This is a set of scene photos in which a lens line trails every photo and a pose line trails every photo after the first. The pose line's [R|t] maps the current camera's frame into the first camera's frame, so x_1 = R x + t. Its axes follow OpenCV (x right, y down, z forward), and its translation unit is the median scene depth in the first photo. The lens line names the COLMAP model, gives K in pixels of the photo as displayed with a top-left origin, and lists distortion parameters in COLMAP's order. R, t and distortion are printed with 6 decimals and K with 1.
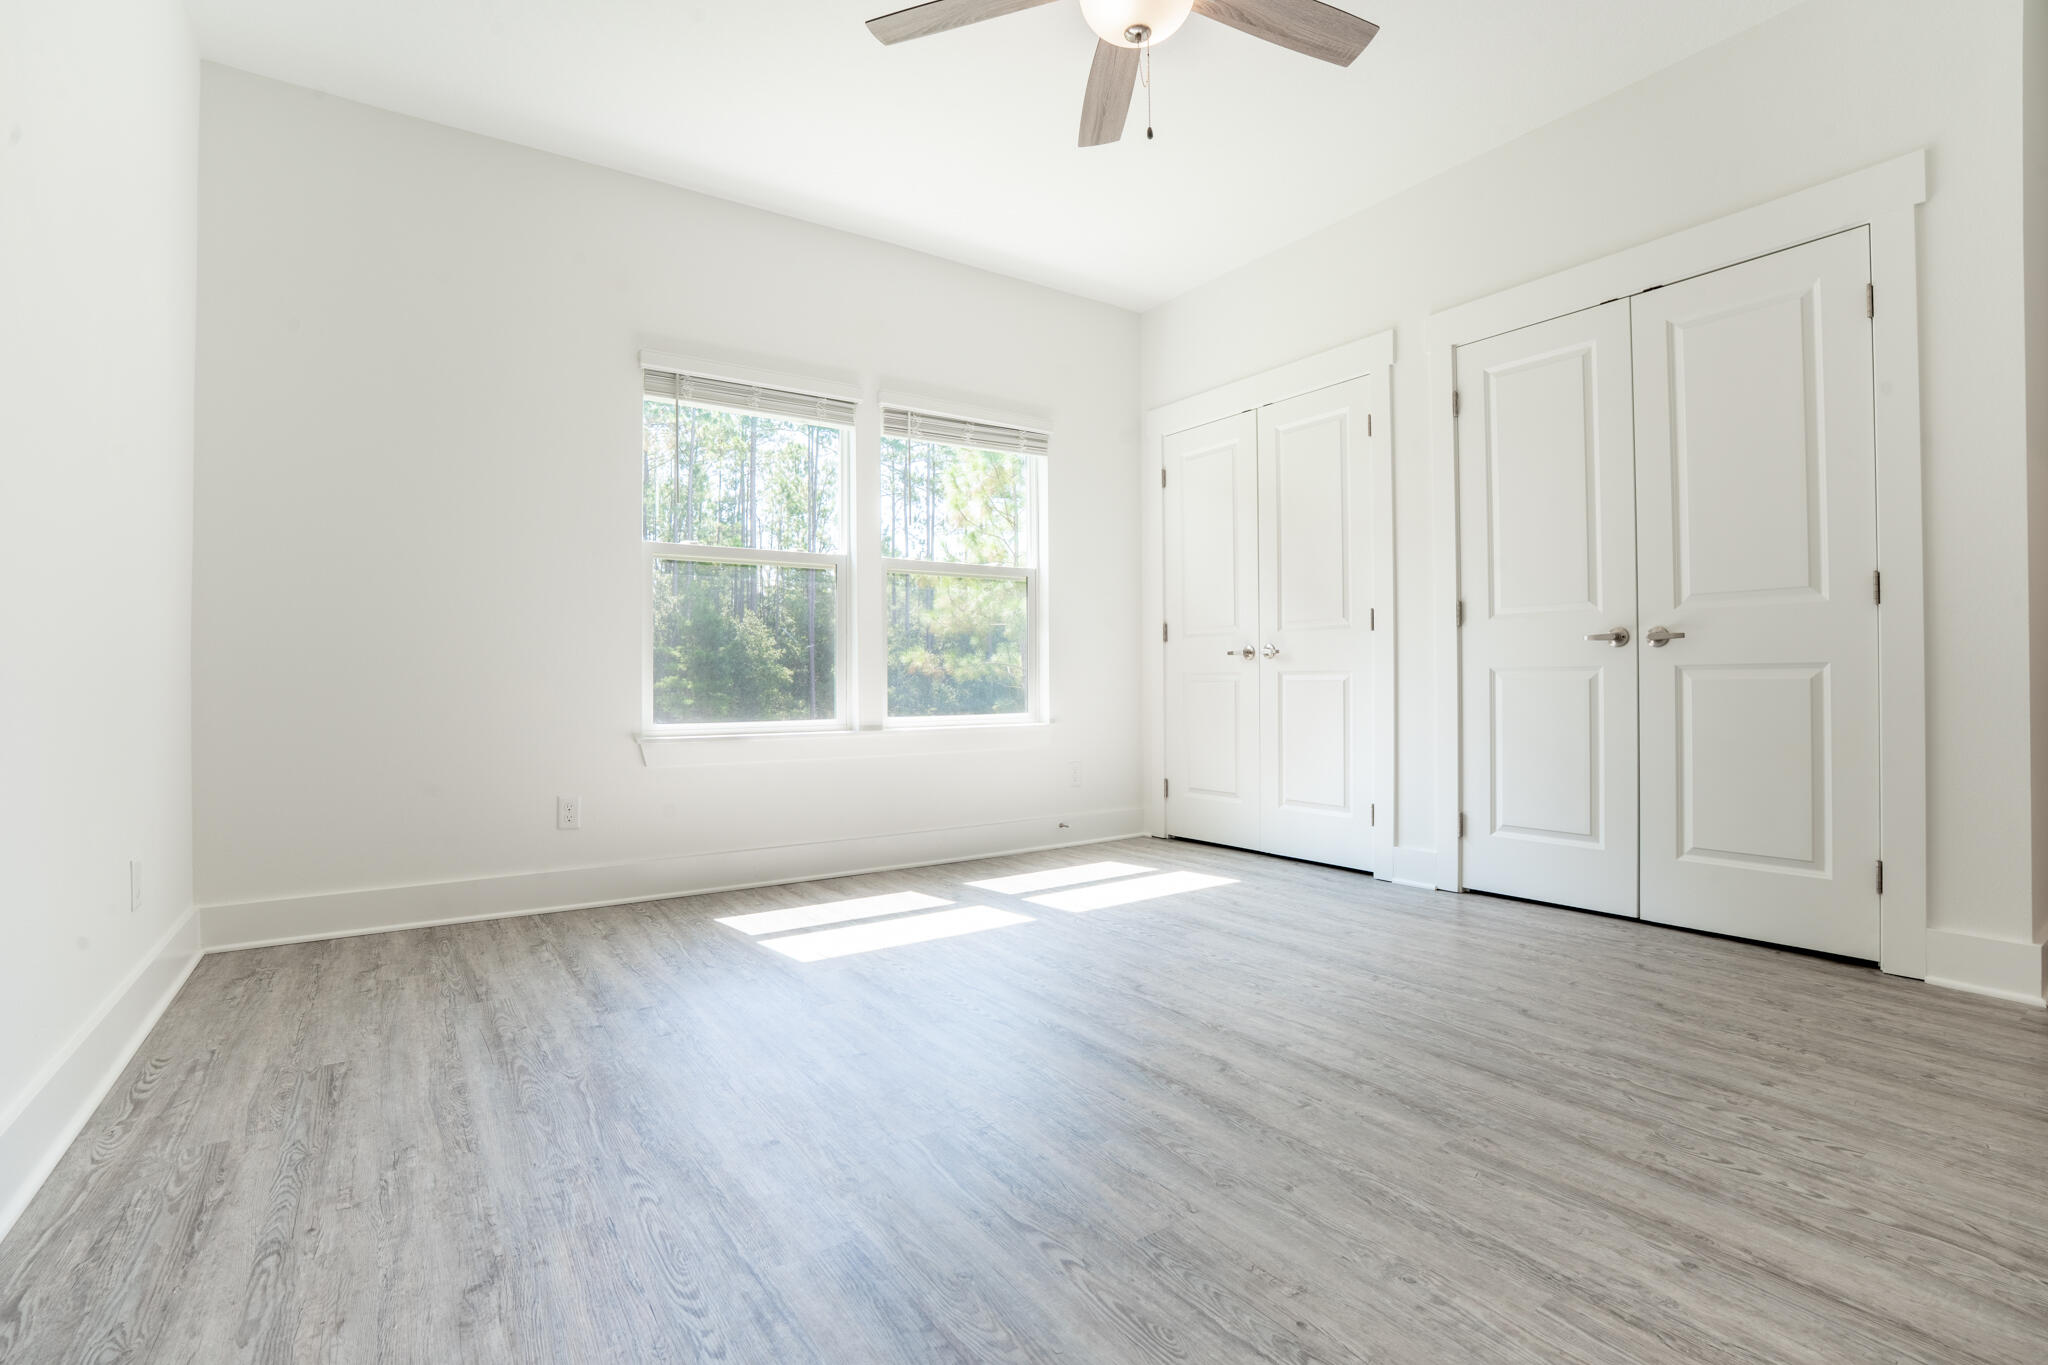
lens RADIAL K [[944.2, 0, 1020.8], [0, 944.2, 671.9], [0, 0, 1]] dist [-0.065660, 0.021370]
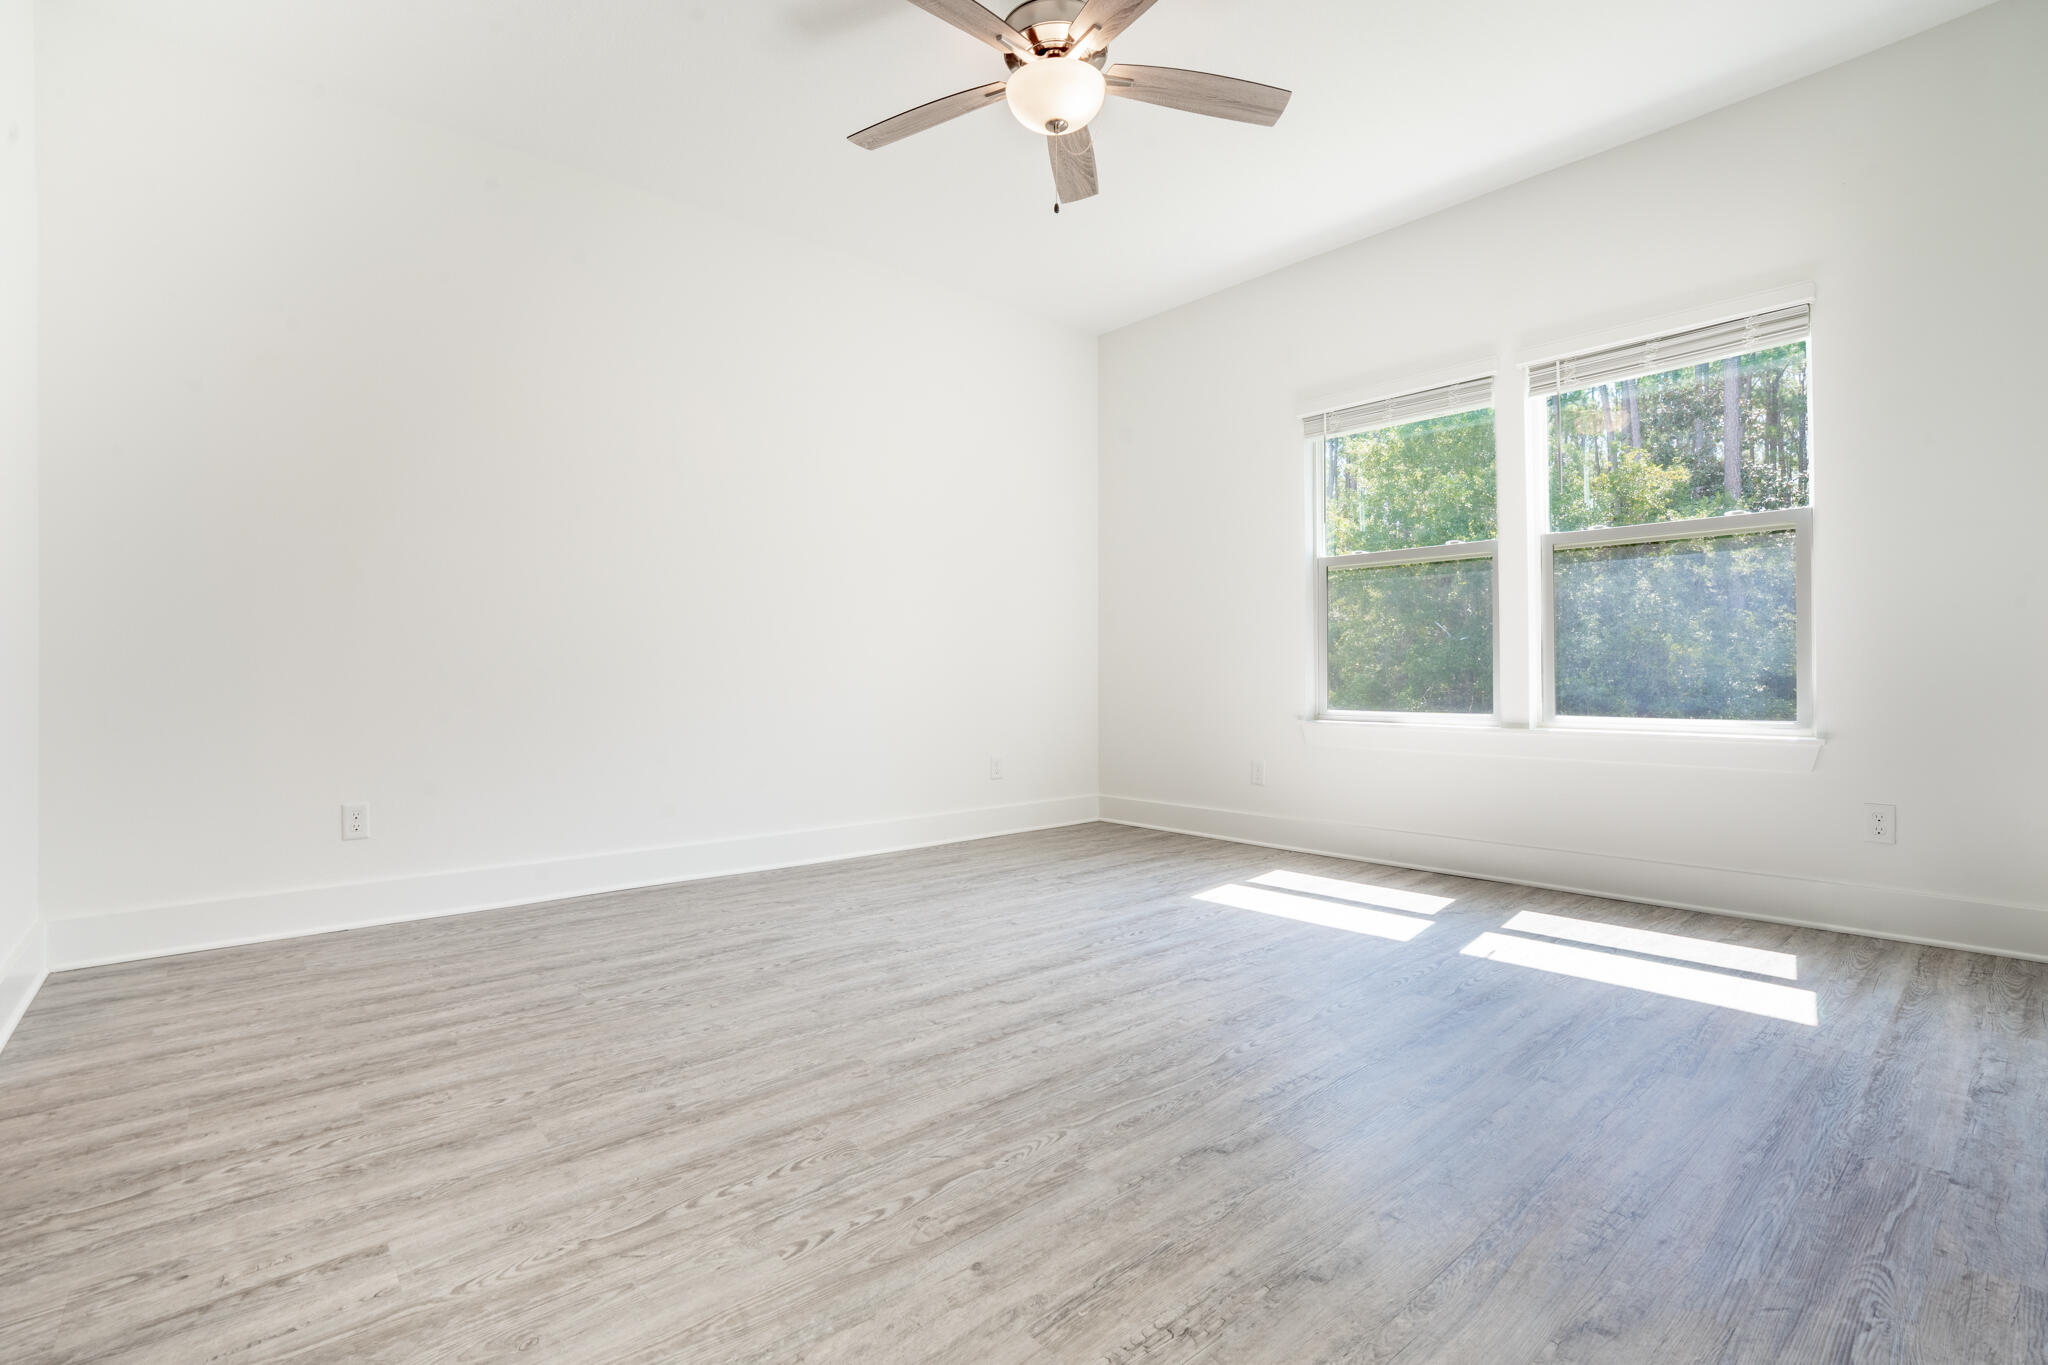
lens RADIAL K [[944.2, 0, 1020.8], [0, 944.2, 671.9], [0, 0, 1]] dist [-0.065660, 0.021370]
pose [[0.115697, 0.003051, -0.993280, 1.561958], [0.012876, 0.999907, 0.004571, -0.005908], [0.993201, -0.013319, 0.115647, 0.975395]]
